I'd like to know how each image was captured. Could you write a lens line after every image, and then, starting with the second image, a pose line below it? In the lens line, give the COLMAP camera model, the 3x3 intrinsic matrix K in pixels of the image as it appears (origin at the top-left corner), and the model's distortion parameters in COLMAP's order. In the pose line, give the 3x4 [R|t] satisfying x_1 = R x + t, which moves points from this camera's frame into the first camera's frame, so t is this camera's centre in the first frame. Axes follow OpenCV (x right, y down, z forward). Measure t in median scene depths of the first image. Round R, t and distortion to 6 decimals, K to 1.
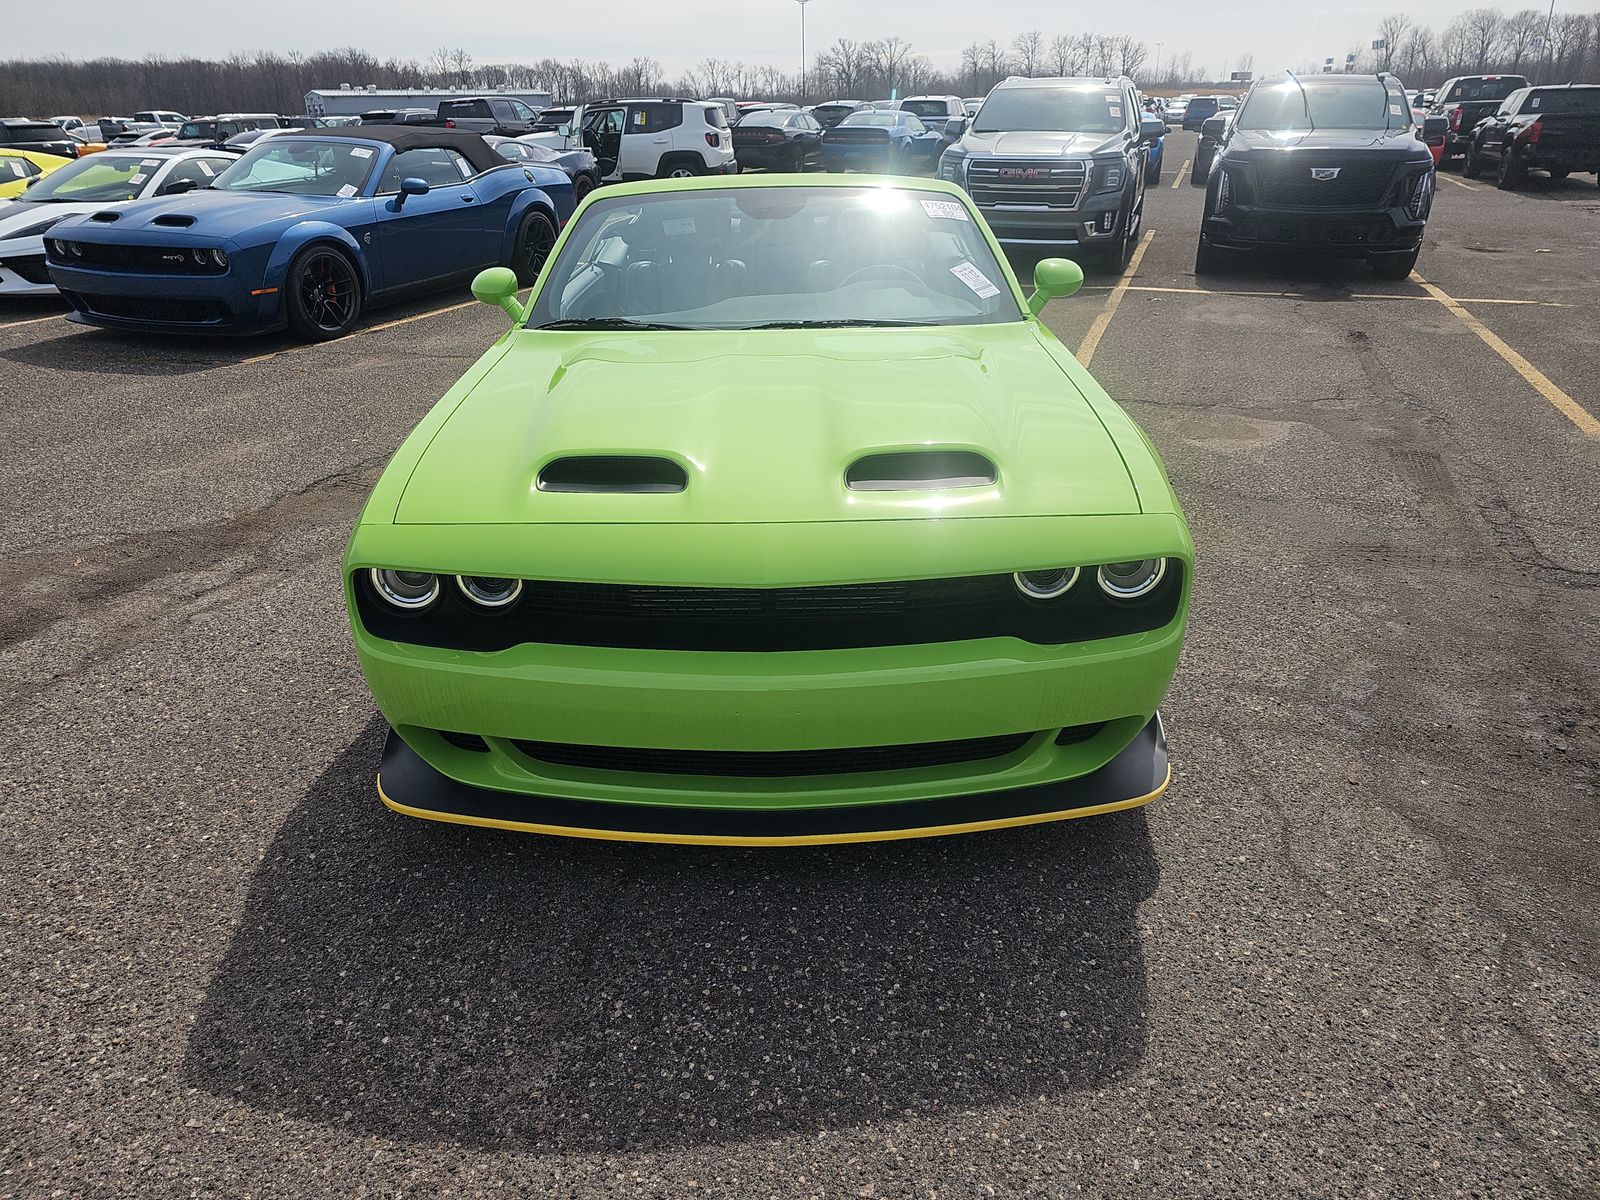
lens RADIAL K [[1034.9, 0, 800.0], [0, 1034.9, 600.0], [0, 0, 1]] dist [0.046906, -0.038093]
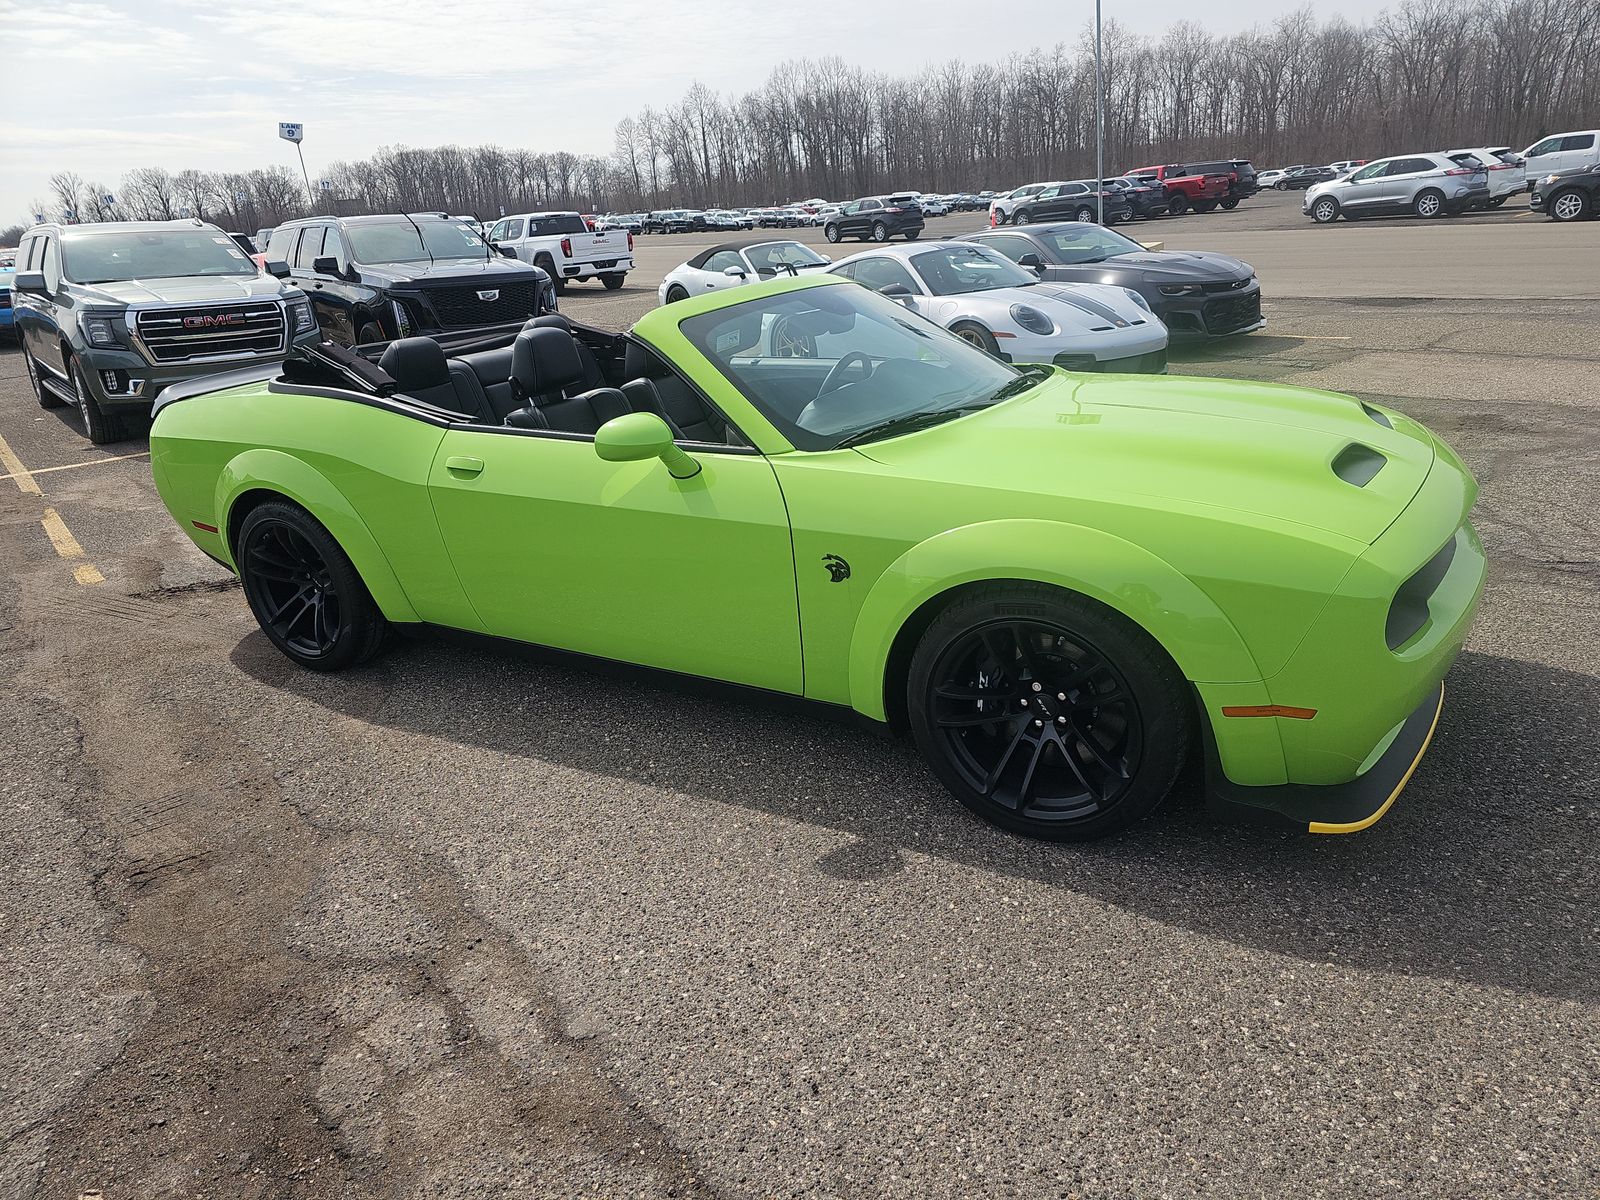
lens RADIAL K [[1034.9, 0, 800.0], [0, 1034.9, 600.0], [0, 0, 1]] dist [0.046906, -0.038093]
pose [[0.506161, -0.314820, 0.802925, -0.319903], [0.411017, 0.906523, 0.096336, -0.074859], [-0.758199, 0.281254, 0.588243, 0.166174]]
